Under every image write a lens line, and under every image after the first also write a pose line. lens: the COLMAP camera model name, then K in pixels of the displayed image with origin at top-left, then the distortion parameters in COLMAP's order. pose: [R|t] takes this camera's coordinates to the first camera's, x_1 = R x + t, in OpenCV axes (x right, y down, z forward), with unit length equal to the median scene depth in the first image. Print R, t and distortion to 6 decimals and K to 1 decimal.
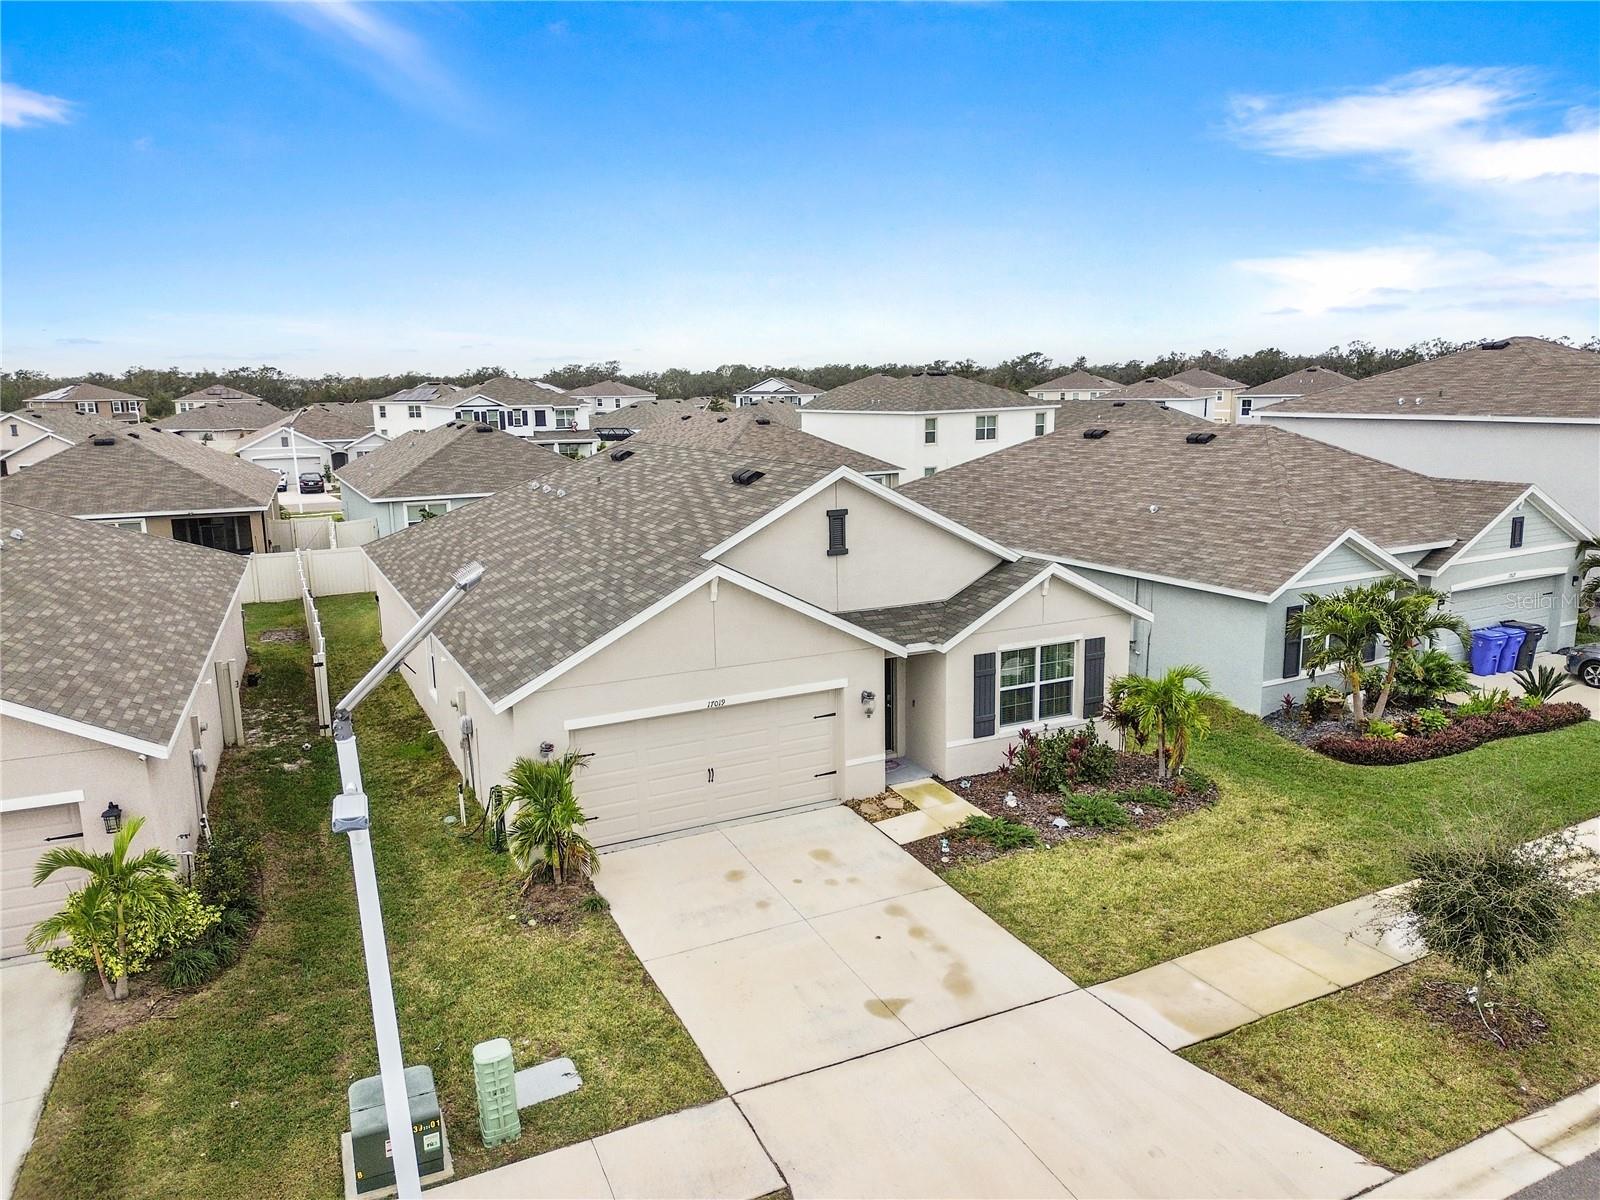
lens RADIAL K [[1118.9, 0, 802.2], [0, 1118.9, 598.0], [0, 0, 1]] dist [0.068599, -0.066564]
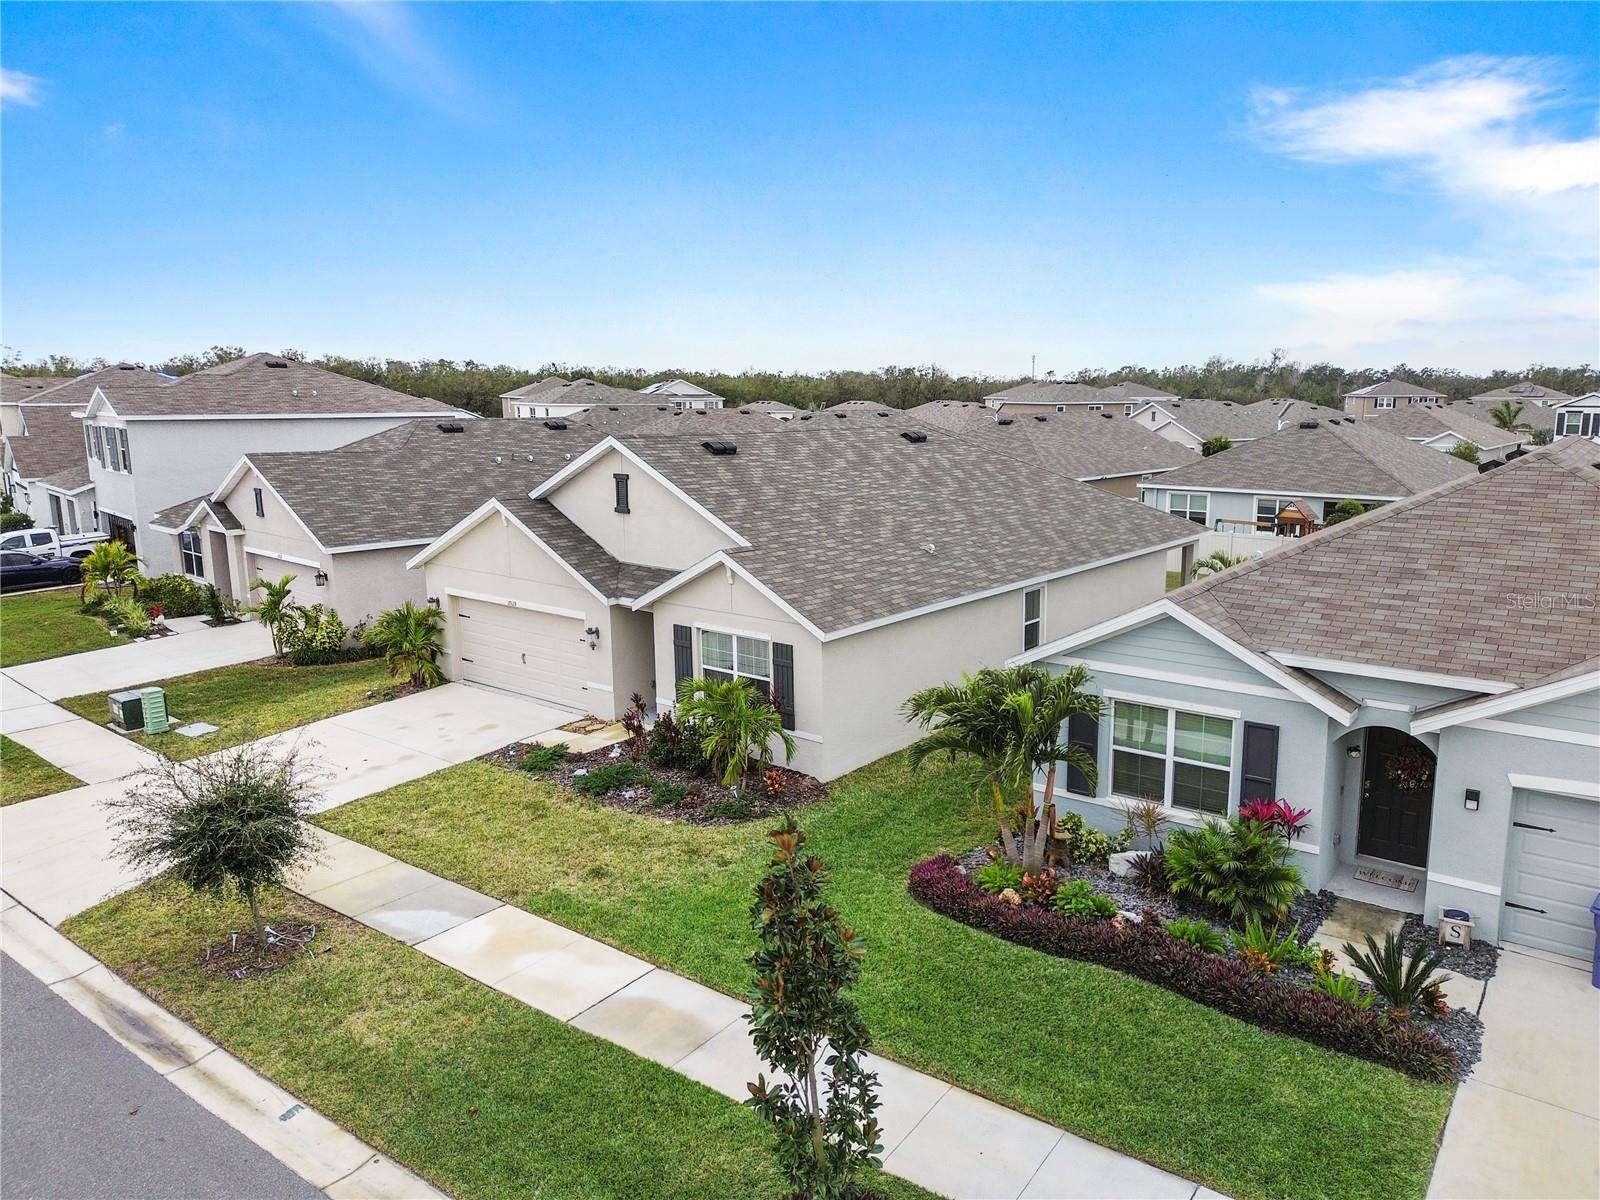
lens RADIAL K [[1120.0, 0, 849.5], [0, 1120.0, 604.7], [0, 0, 1]] dist [-0.000953, 0.002017]
pose [[0.450380, 0.183628, -0.873750, 1.191398], [-0.175288, 0.977762, 0.115134, -0.121929], [0.875461, 0.101304, 0.472553, 0.660689]]
